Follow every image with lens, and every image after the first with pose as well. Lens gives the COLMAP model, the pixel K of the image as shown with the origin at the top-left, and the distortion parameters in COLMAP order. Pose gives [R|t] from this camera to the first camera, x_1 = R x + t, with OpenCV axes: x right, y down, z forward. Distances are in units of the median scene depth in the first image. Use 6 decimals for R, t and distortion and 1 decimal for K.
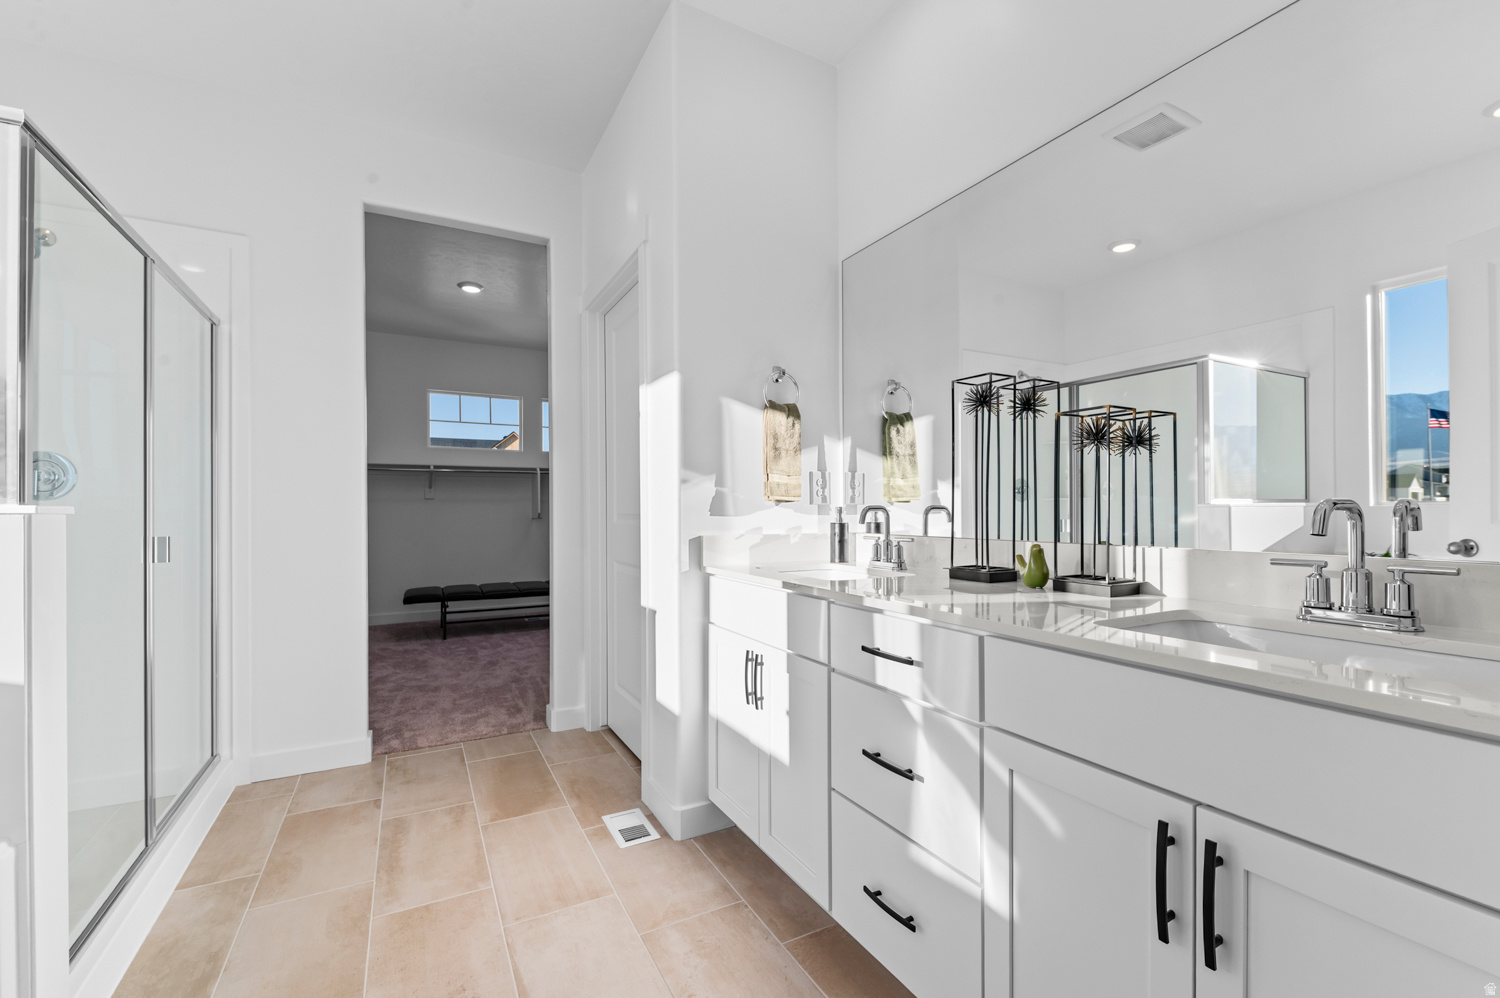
lens RADIAL K [[653.2, 0, 747.2], [0, 653.2, 506.9], [0, 0, 1]] dist [-0.002568, -0.000642]
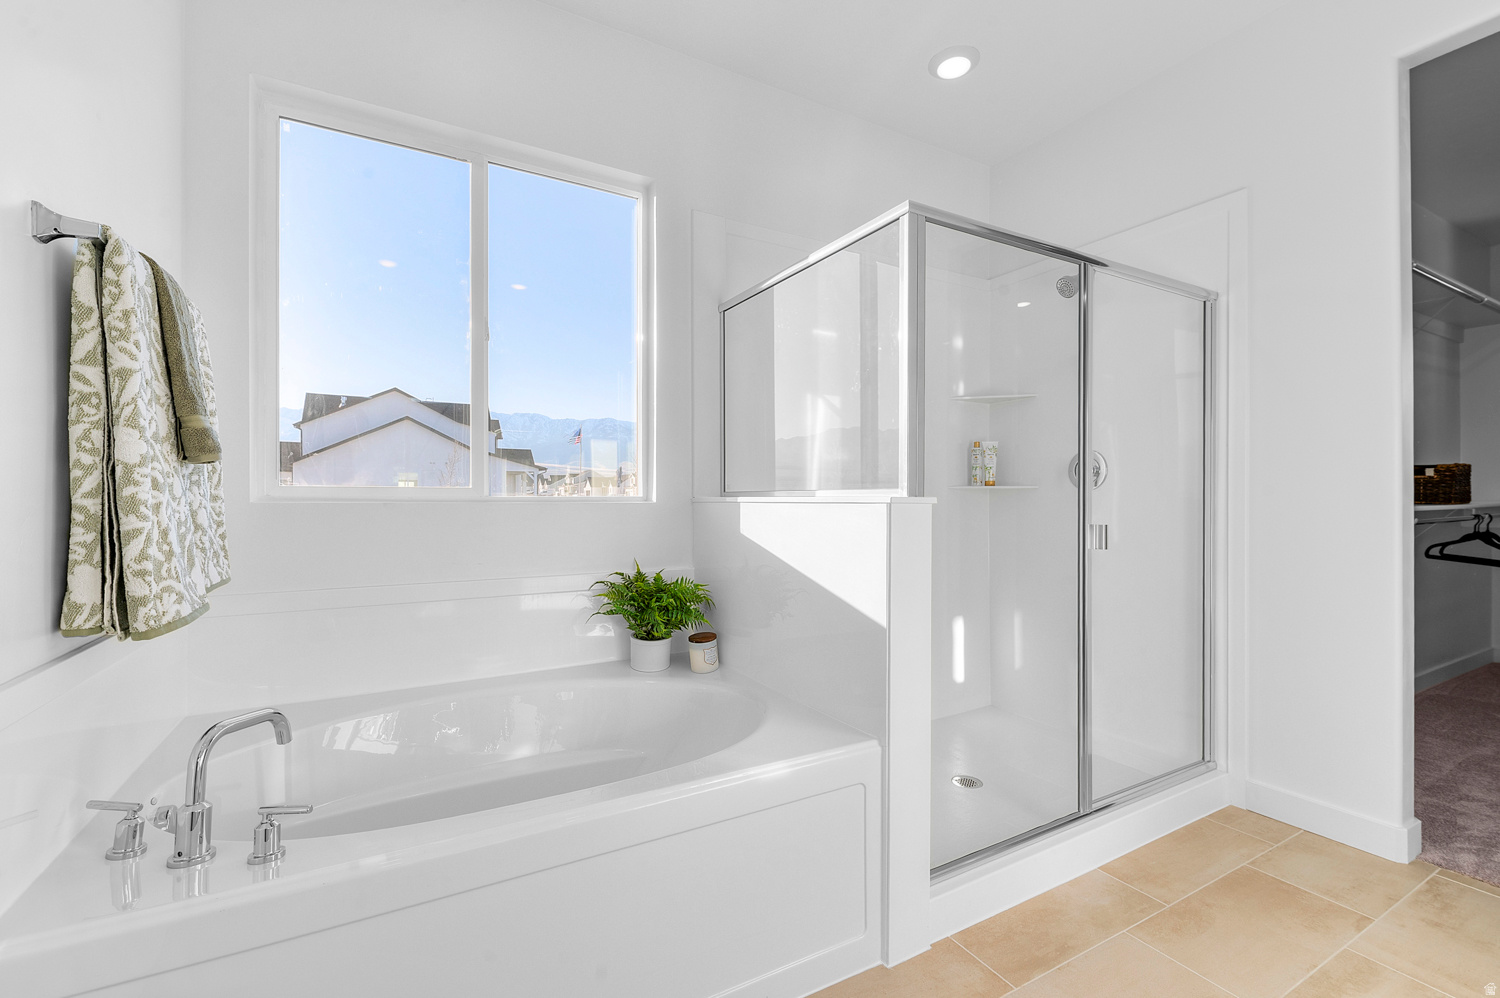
lens RADIAL K [[653.2, 0, 745.9], [0, 653.2, 499.8], [0, 0, 1]] dist [-0.002568, -0.000642]
pose [[0.023423, 0.006438, -0.999705, 0.108259], [0.003213, 0.999974, 0.006515, -0.002752], [0.999720, -0.003365, 0.023402, 0.331027]]
